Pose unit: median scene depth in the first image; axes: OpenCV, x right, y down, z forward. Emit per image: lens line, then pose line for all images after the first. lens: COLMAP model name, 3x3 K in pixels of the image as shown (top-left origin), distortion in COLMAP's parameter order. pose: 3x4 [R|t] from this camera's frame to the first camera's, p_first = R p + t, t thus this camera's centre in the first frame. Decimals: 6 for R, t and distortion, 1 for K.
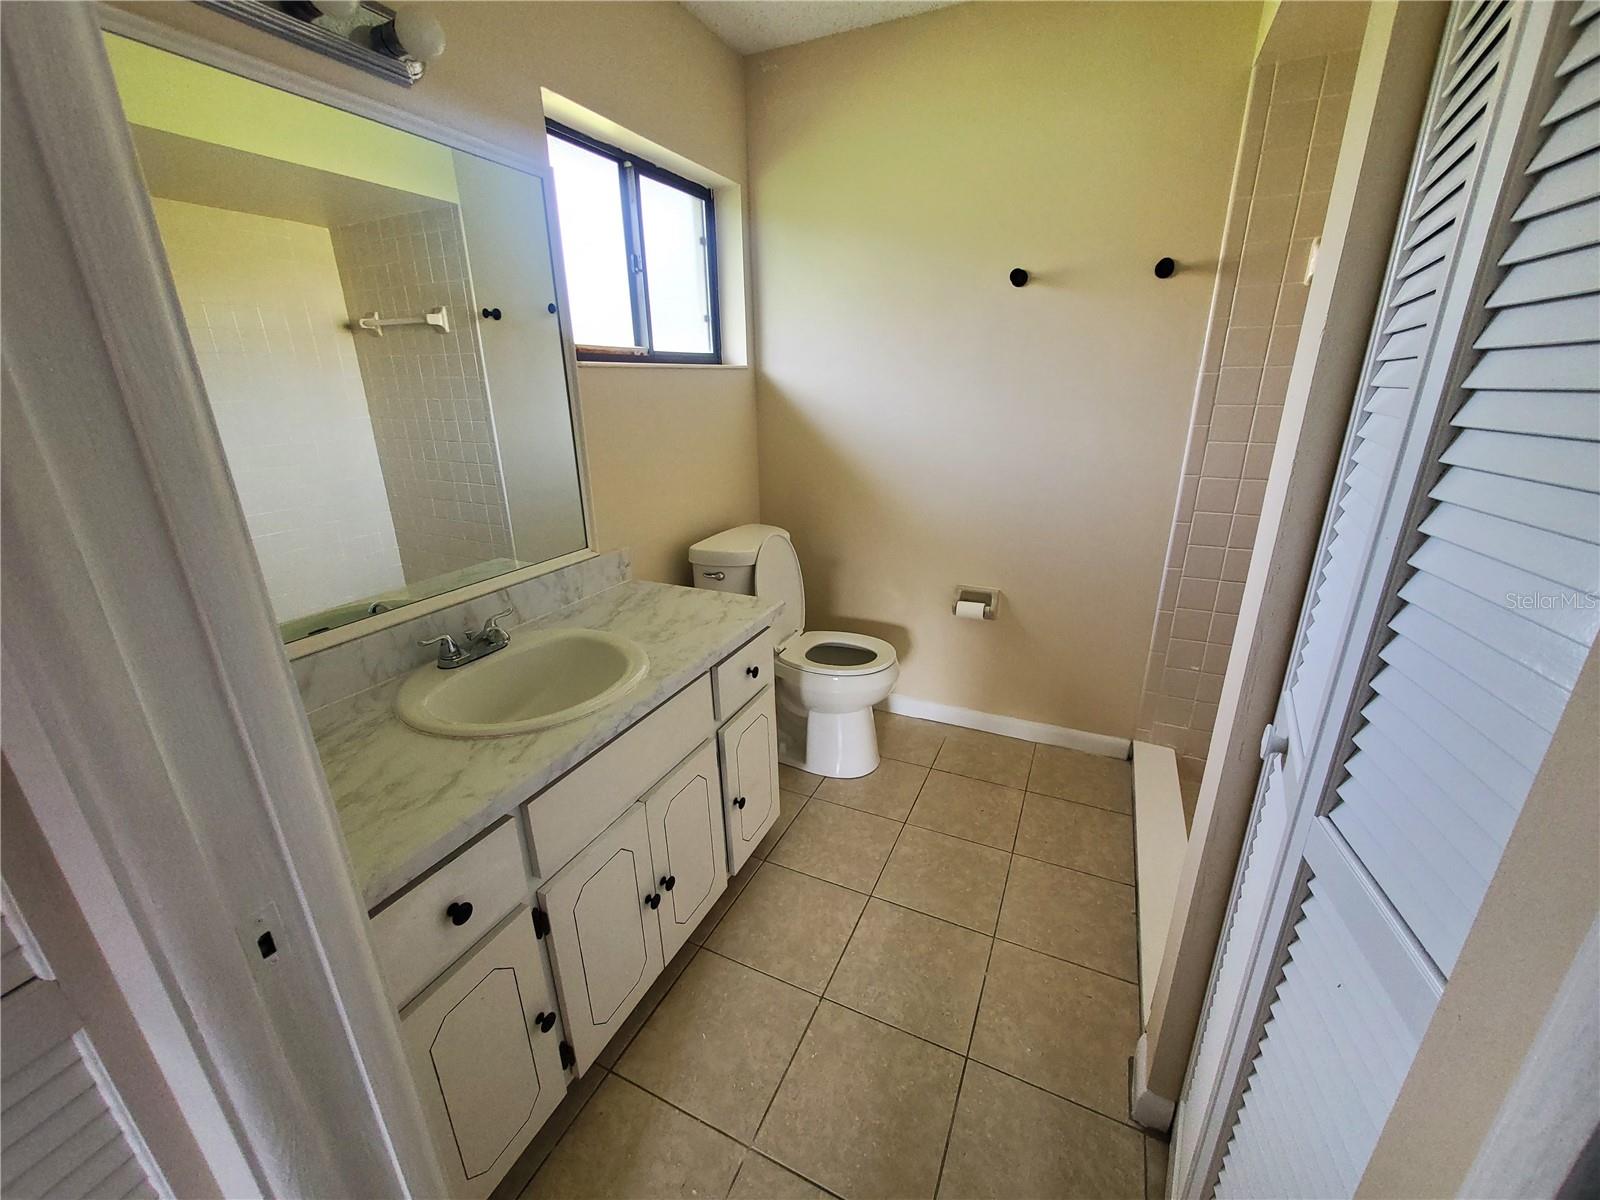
lens RADIAL K [[637.3, 0, 806.3], [0, 637.3, 601.0], [0, 0, 1]] dist [0.001864, 0.000208]
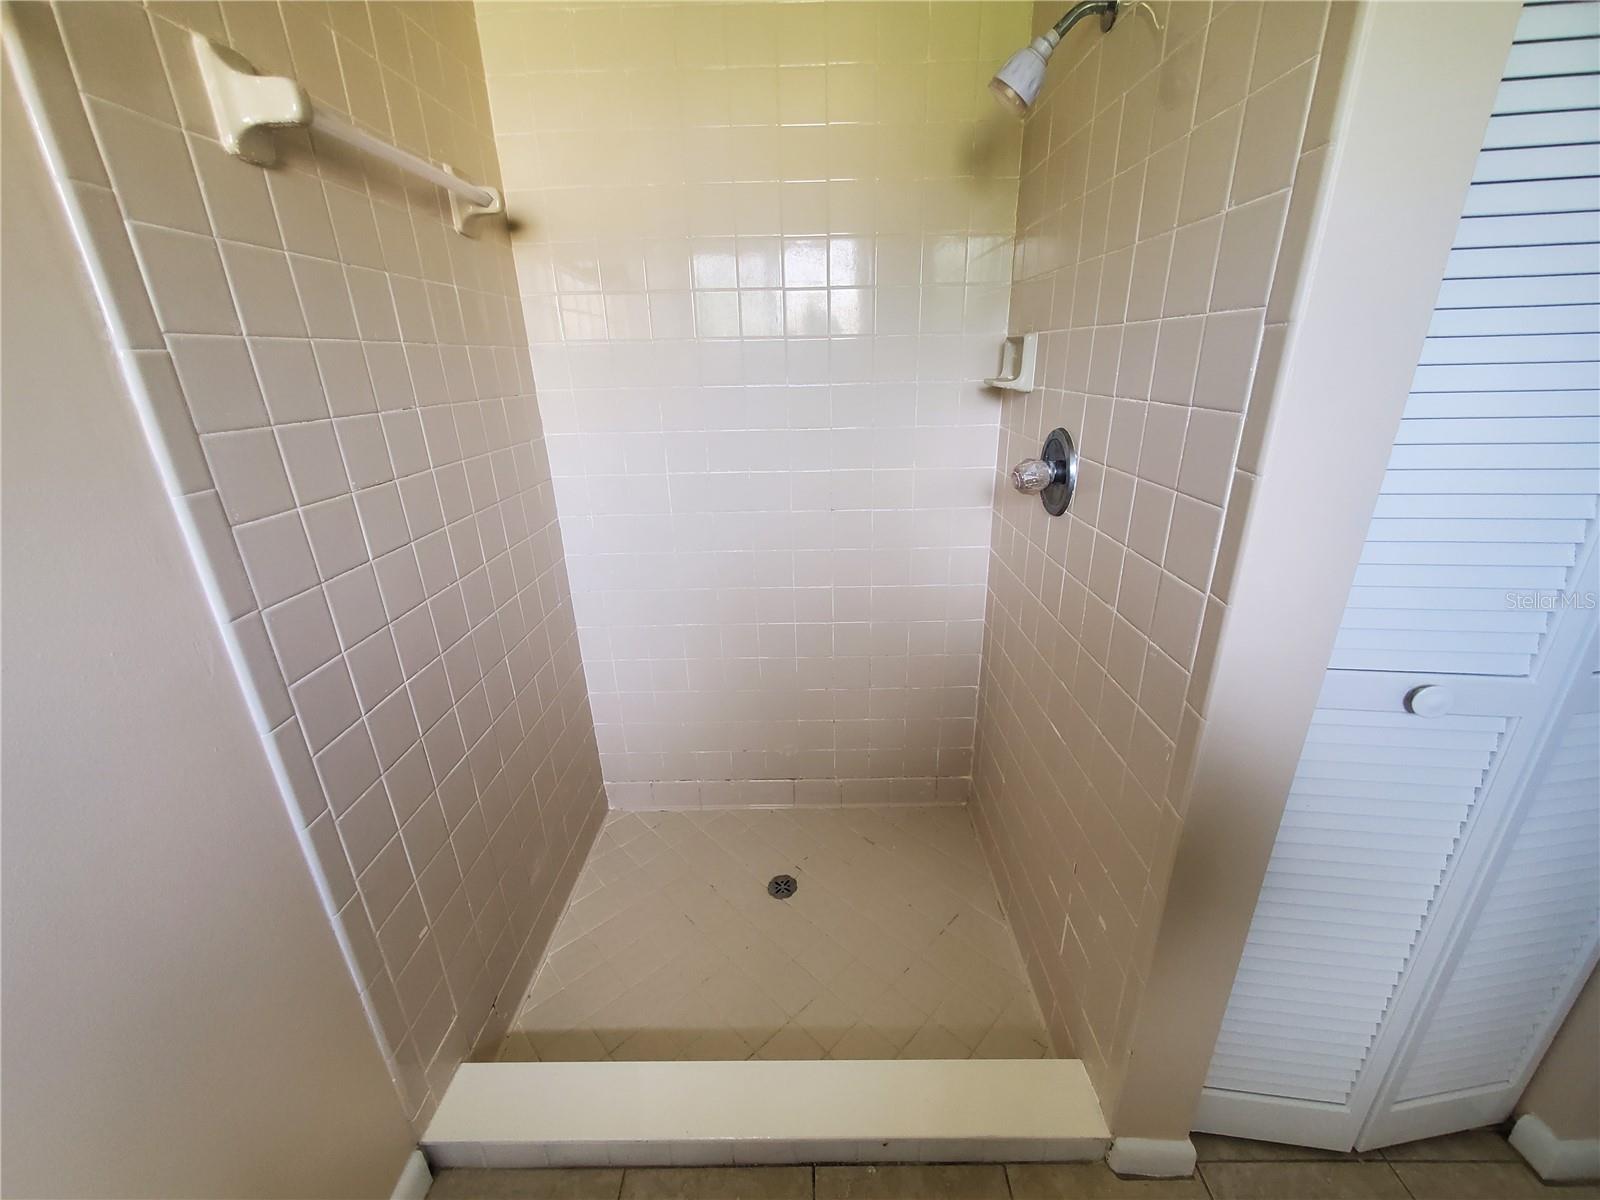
lens RADIAL K [[637.3, 0, 798.0], [0, 637.3, 598.4], [0, 0, 1]] dist [0.001864, 0.000208]
pose [[-0.399731, -0.304710, 0.864504, 0.132647], [0.332241, 0.830834, 0.446465, -0.261063], [-0.854301, 0.465689, -0.230873, 0.776971]]
